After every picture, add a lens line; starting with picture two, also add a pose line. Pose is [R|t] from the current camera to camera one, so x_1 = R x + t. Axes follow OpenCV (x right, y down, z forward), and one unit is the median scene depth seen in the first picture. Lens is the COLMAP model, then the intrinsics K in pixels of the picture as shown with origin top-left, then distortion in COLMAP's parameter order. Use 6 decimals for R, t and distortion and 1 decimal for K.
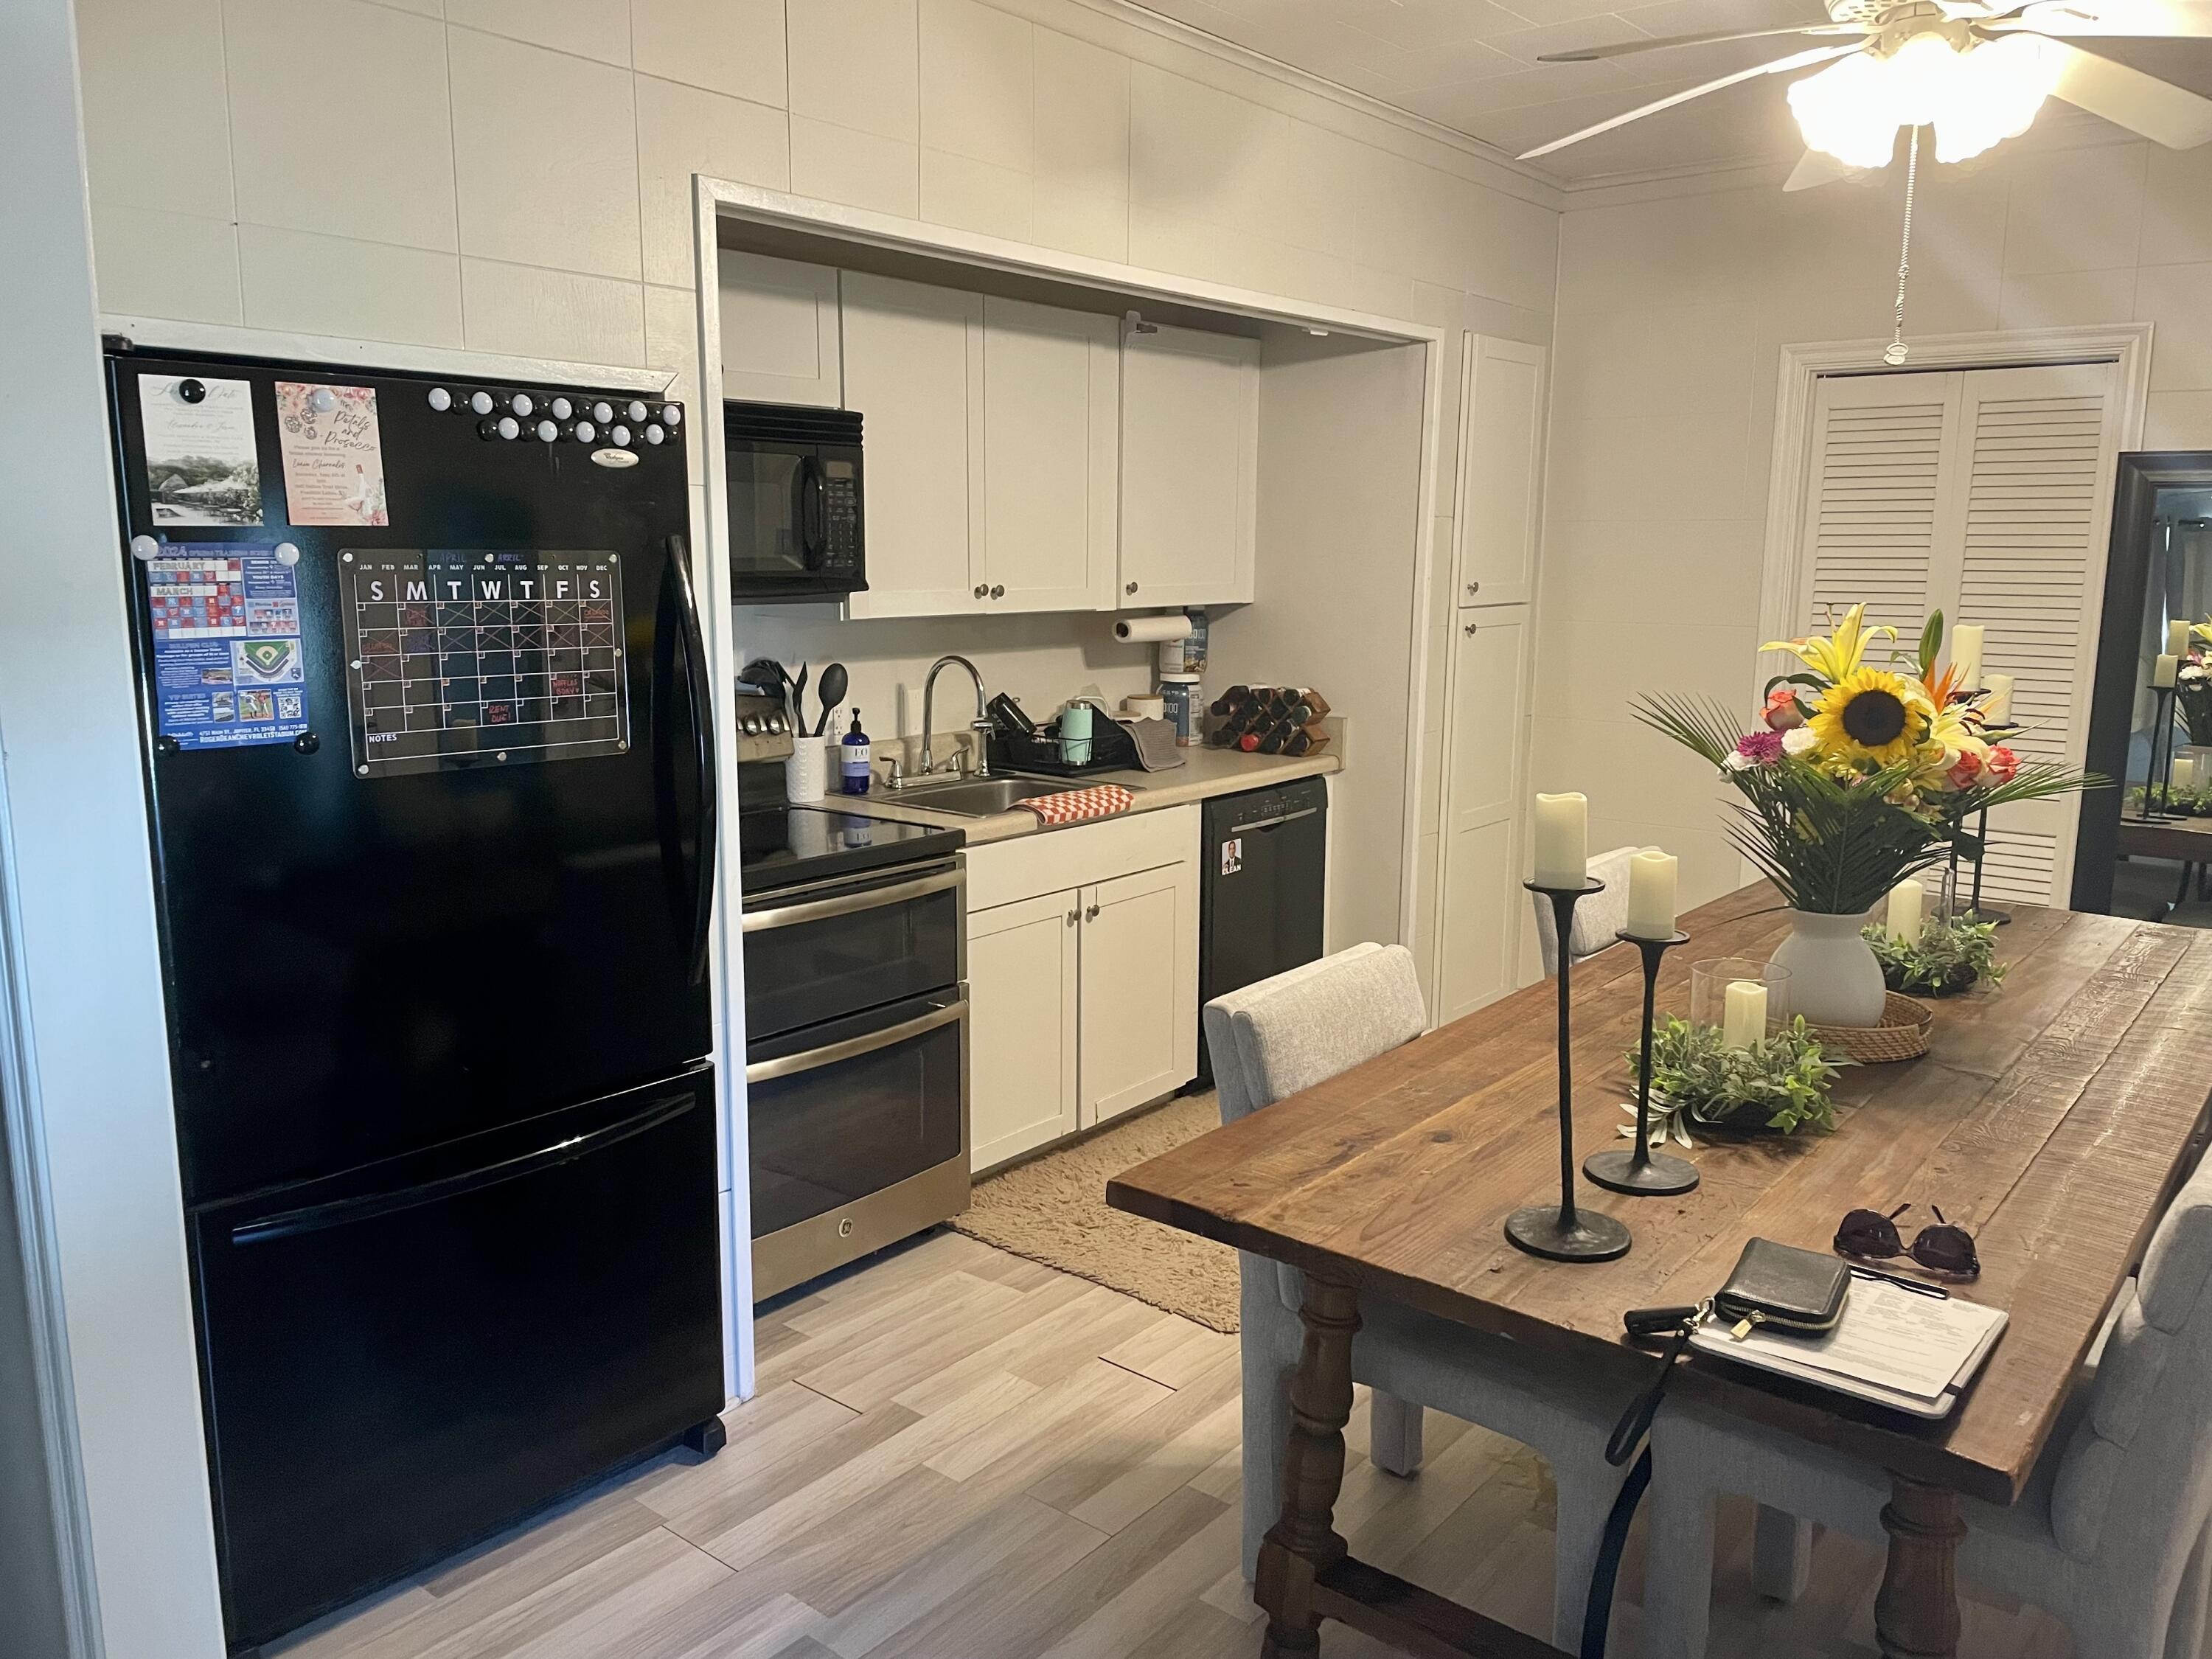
lens RADIAL K [[1679.2, 0, 1120.5], [0, 1679.2, 828.2], [0, 0, 1]] dist [0.105539, -0.125853]
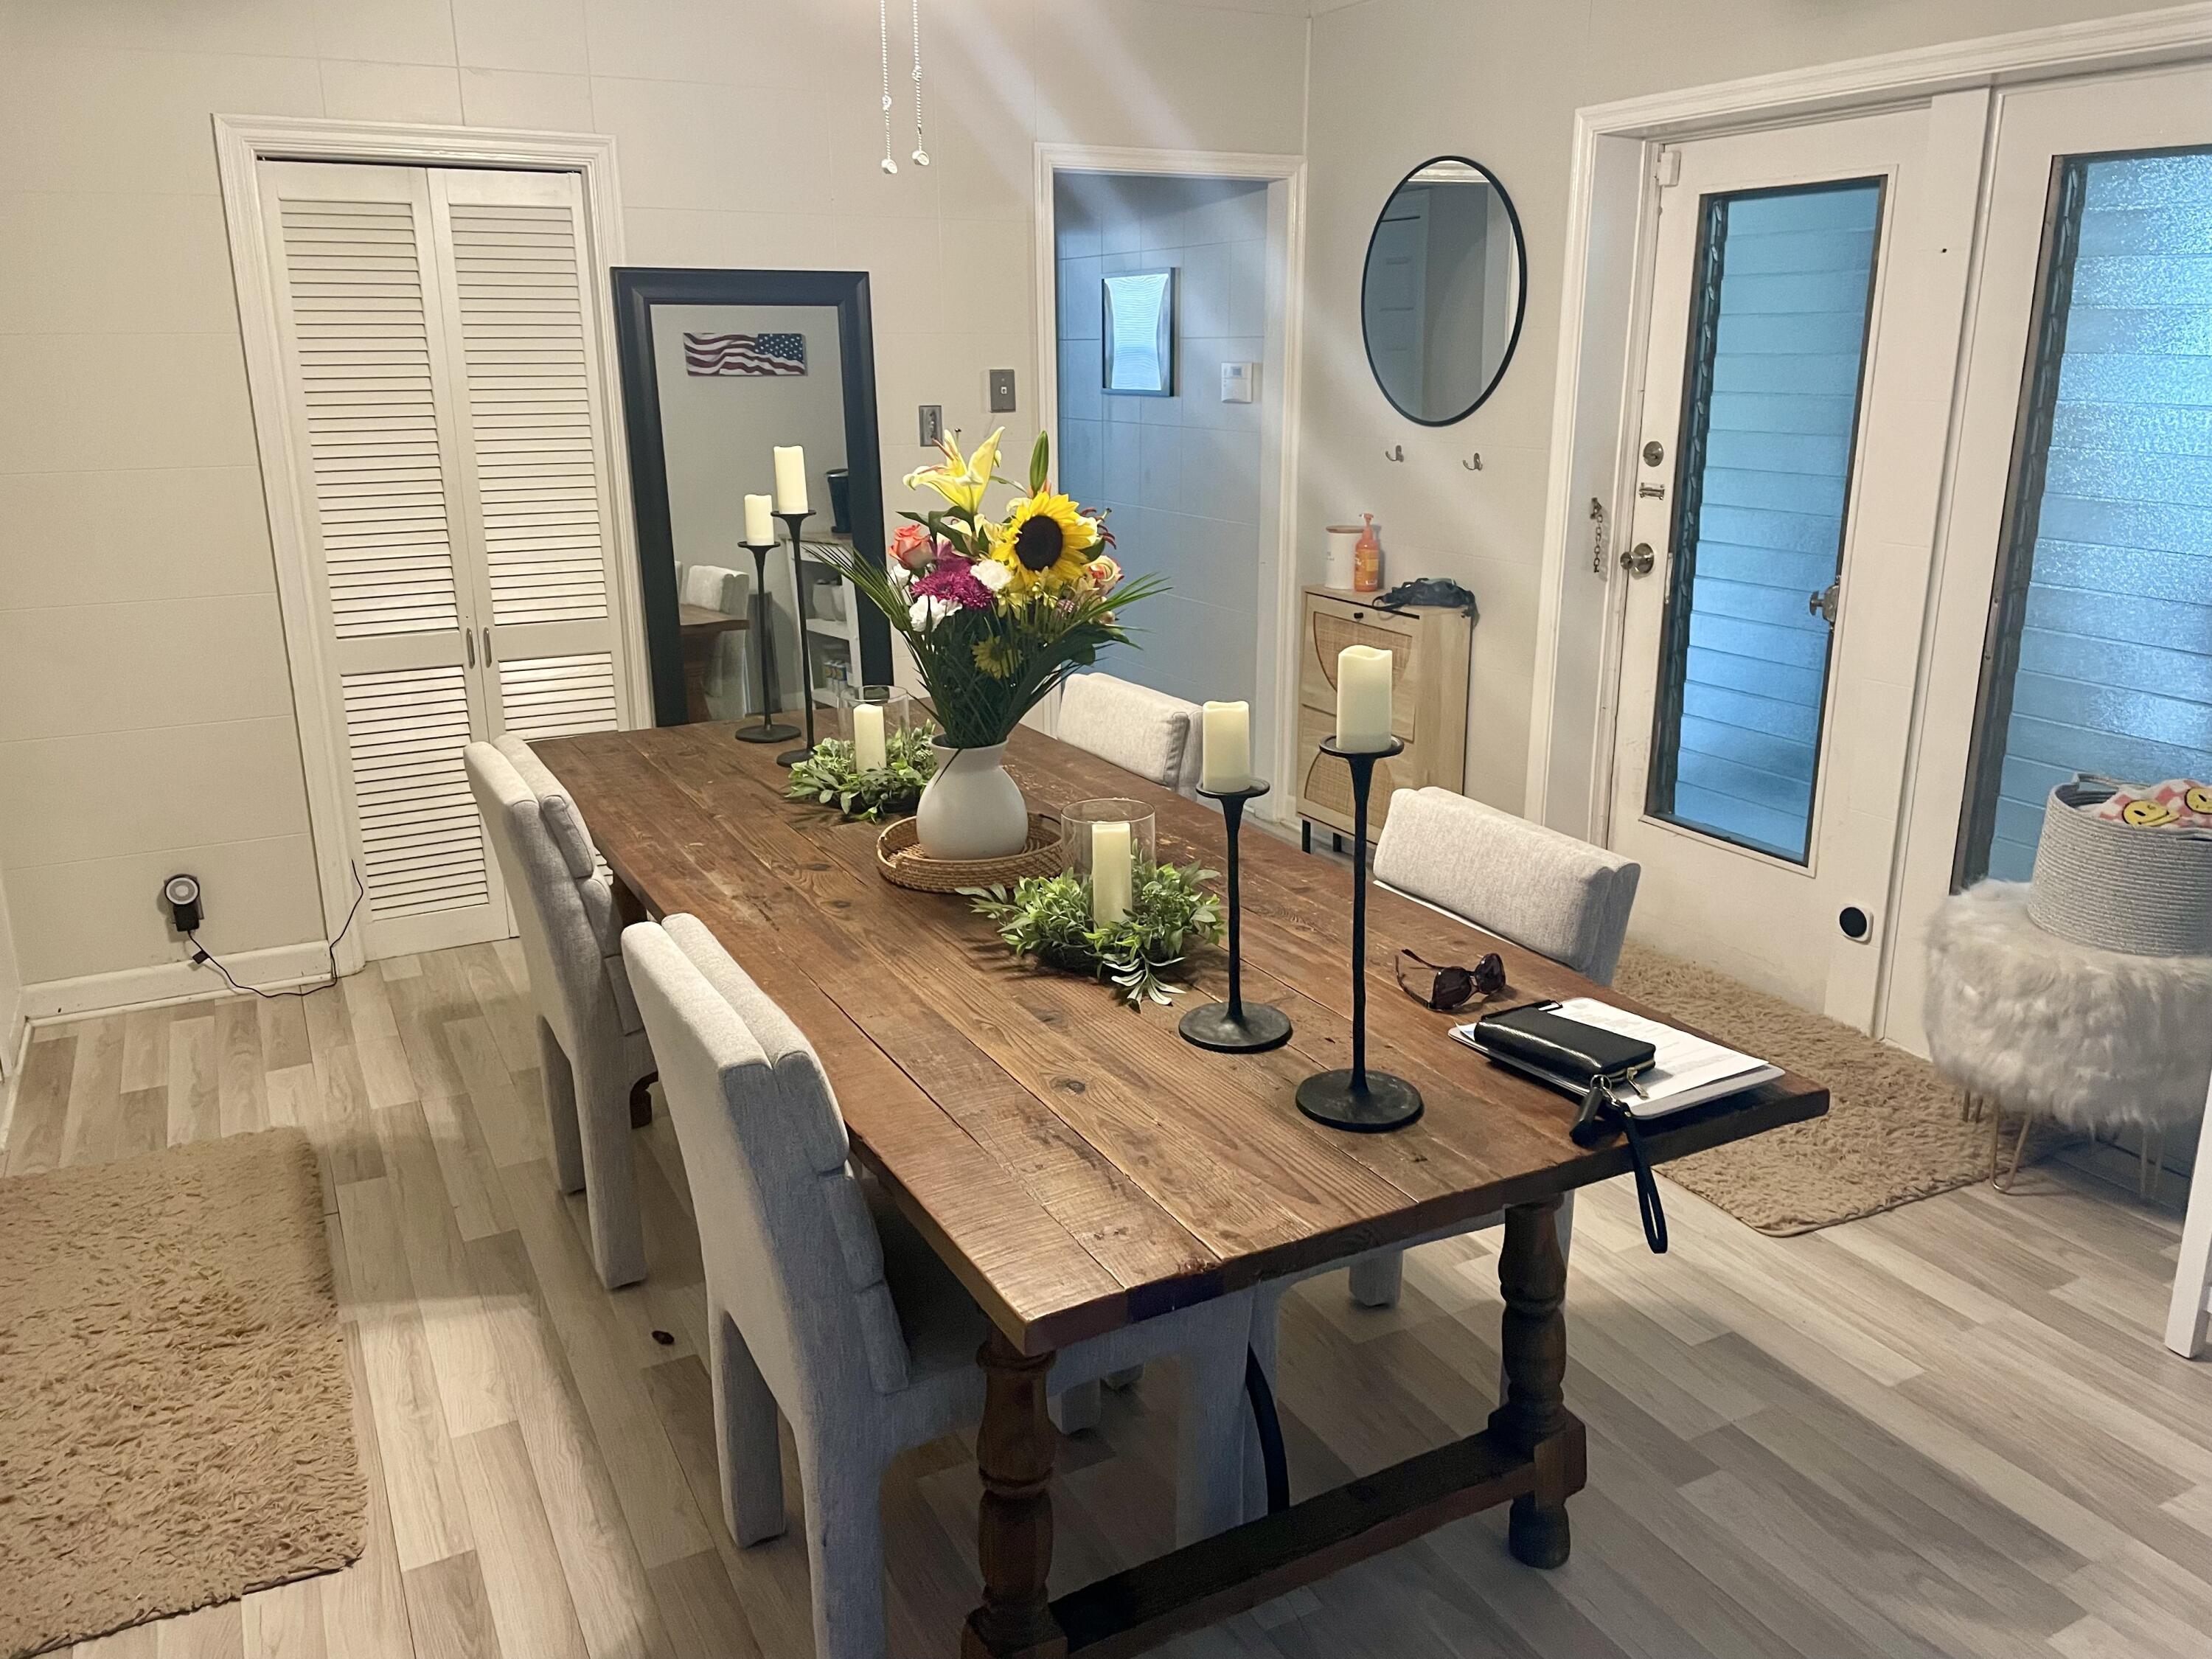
lens RADIAL K [[1677.1, 0, 1155.1], [0, 1677.1, 817.3], [0, 0, 1]] dist [0.007478, 0.001734]
pose [[0.380196, -0.256648, 0.888584, -0.518866], [0.164874, 0.964148, 0.207929, -0.116511], [-0.910092, 0.067451, 0.408880, 0.636281]]
